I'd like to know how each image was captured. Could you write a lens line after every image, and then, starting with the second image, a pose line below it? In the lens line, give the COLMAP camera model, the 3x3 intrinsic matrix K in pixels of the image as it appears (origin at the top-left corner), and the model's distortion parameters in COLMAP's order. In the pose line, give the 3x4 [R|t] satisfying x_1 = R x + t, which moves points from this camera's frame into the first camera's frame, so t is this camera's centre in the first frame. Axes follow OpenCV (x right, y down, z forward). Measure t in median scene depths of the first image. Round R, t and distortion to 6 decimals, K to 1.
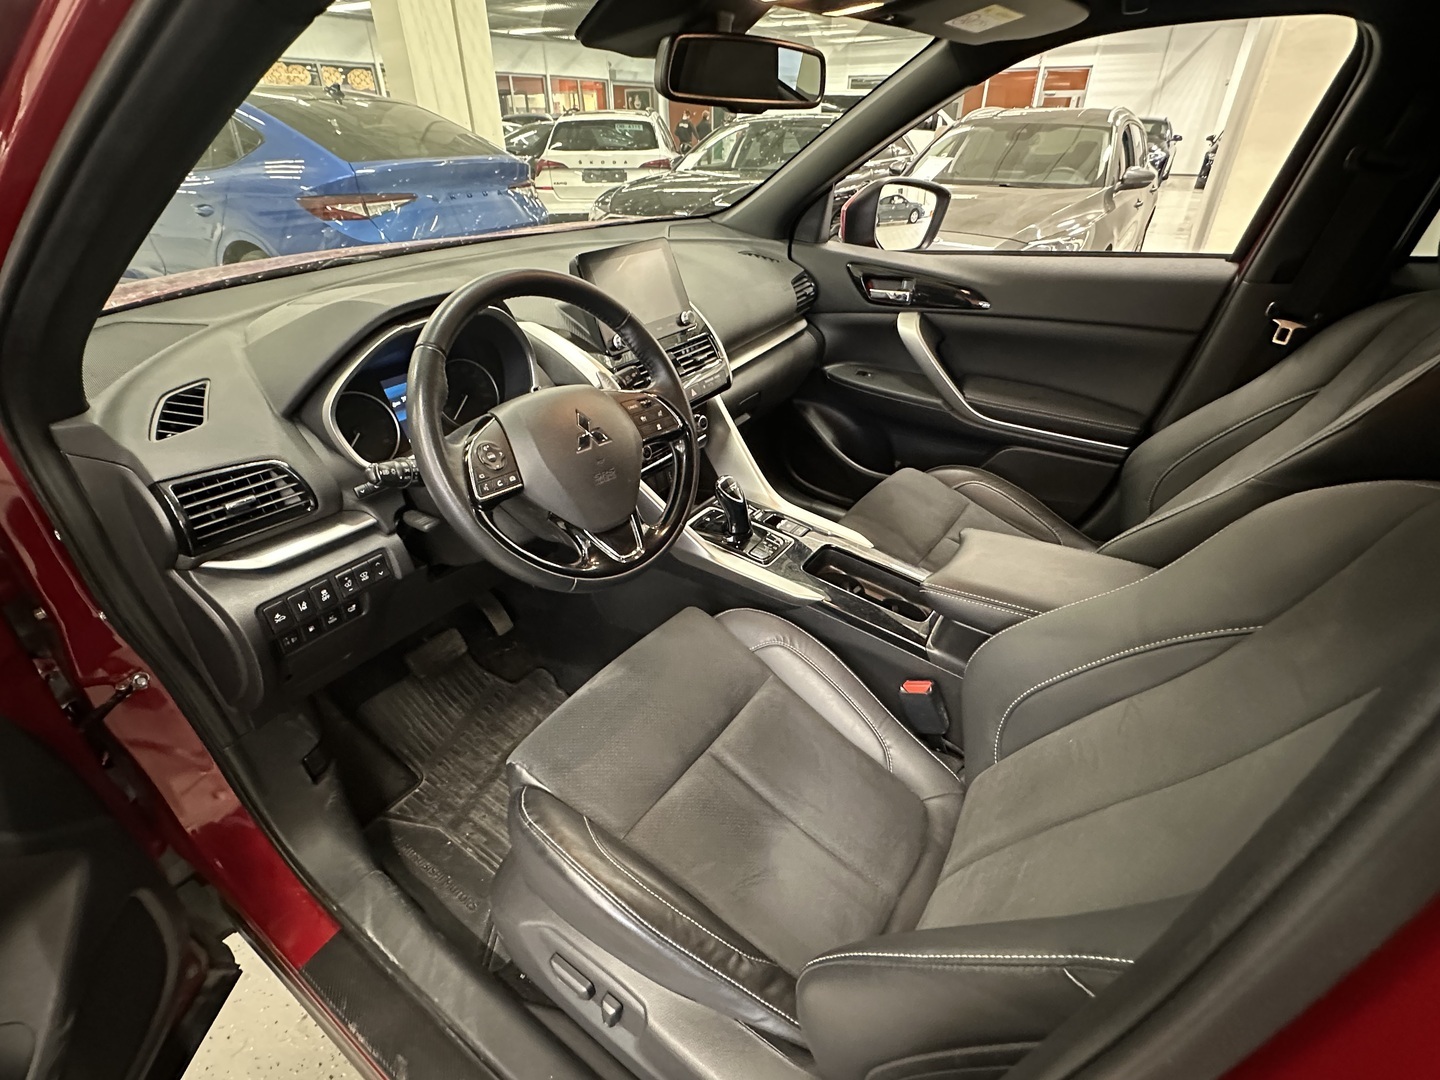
lens RADIAL K [[658.7, 0, 720.9], [0, 658.7, 554.3], [0, 0, 1]] dist [-0.014229, -0.000216]
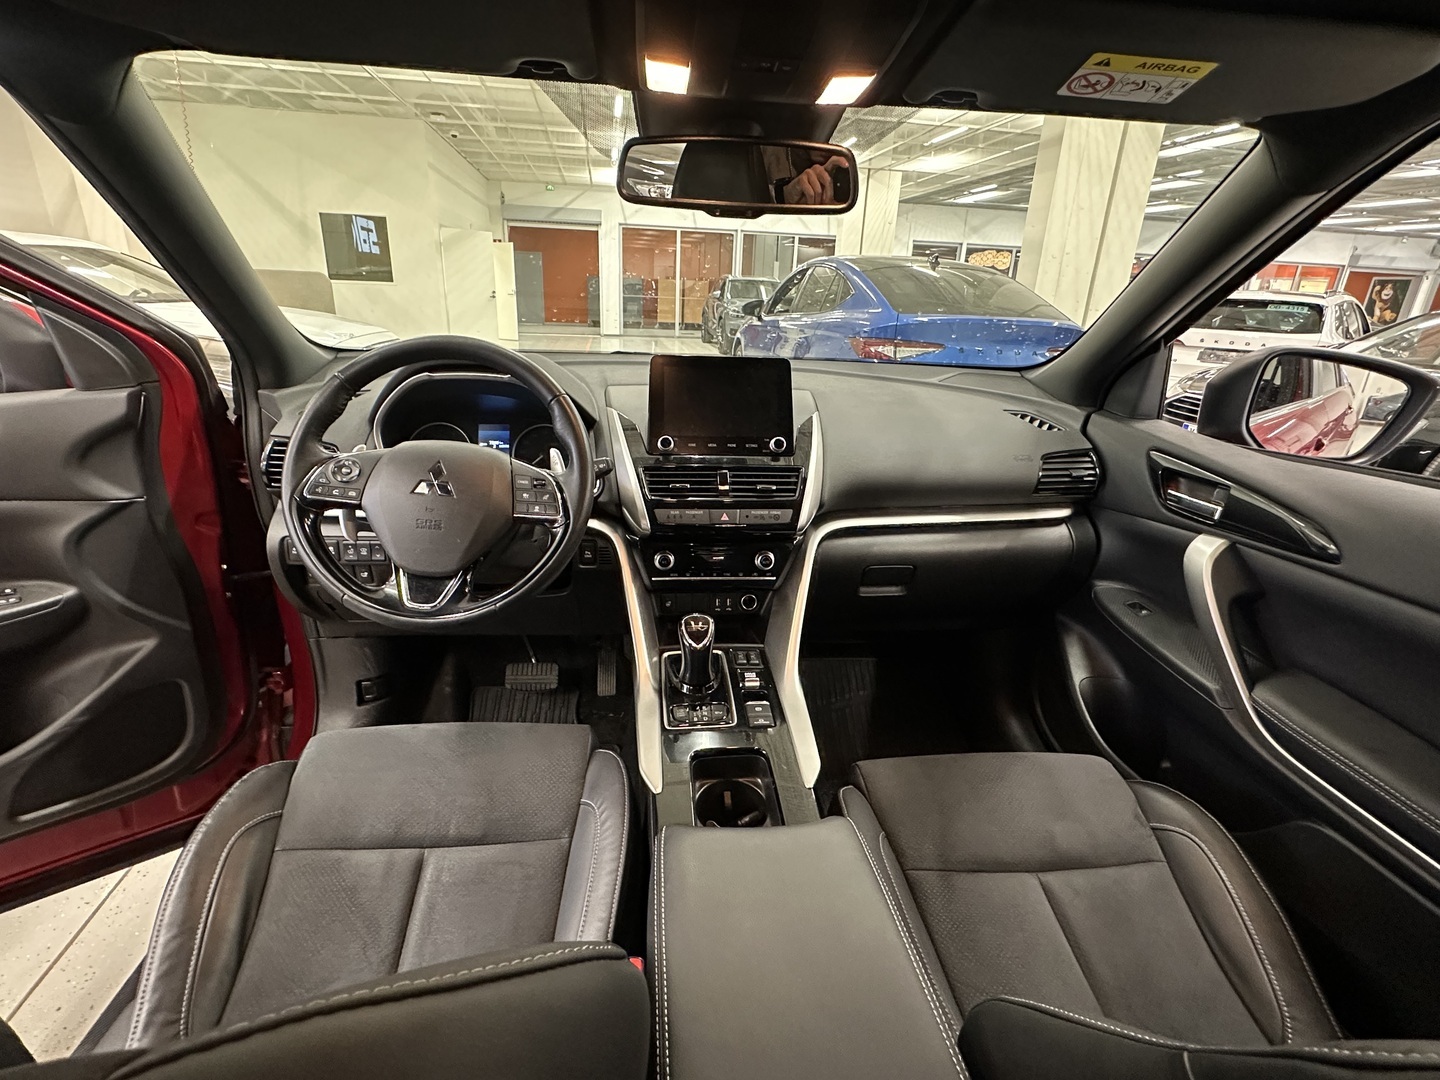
lens RADIAL K [[669.9, 0, 720.0], [0, 669.9, 540.0], [0, 0, 1]] dist [-0.004833, -0.000759]
pose [[0.642562, 0.288838, -0.709709, 0.425699], [-0.449309, 0.892310, -0.043646, -0.124208], [0.620674, 0.346924, 0.703141, 0.259753]]
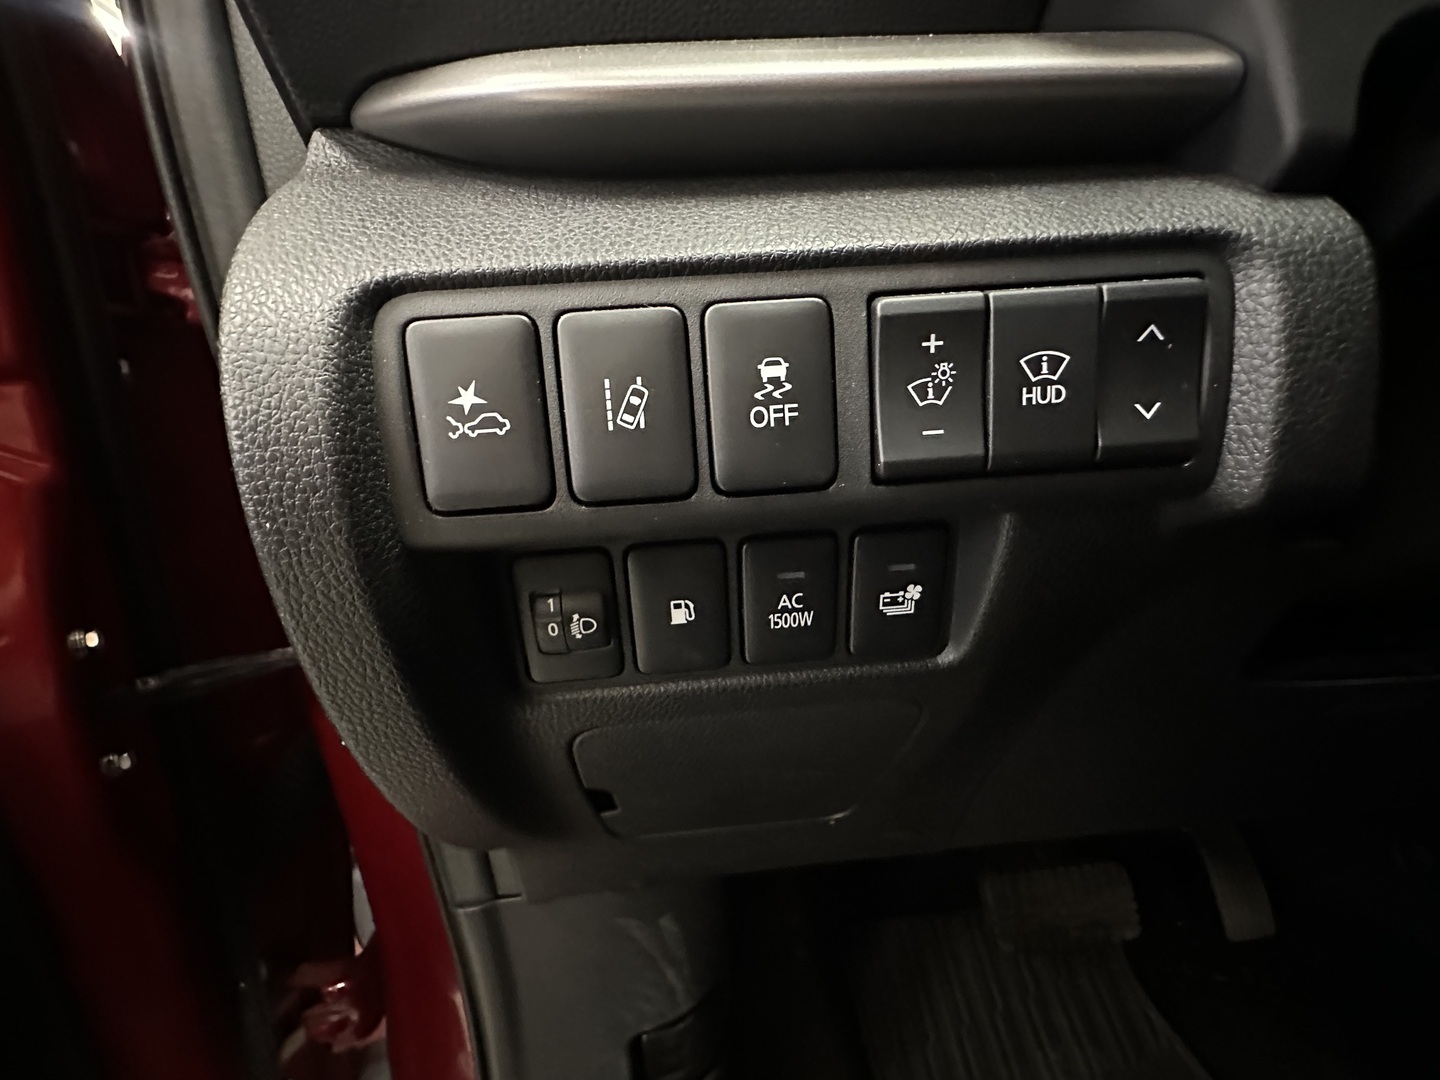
lens RADIAL K [[669.9, 0, 720.0], [0, 669.9, 540.0], [0, 0, 1]] dist [-0.004833, -0.000759]
pose [[0.628313, 0.162531, -0.760793, -0.240565], [-0.373161, 0.921053, -0.111413, 0.058603], [0.682622, 0.353901, 0.639360, 0.445189]]
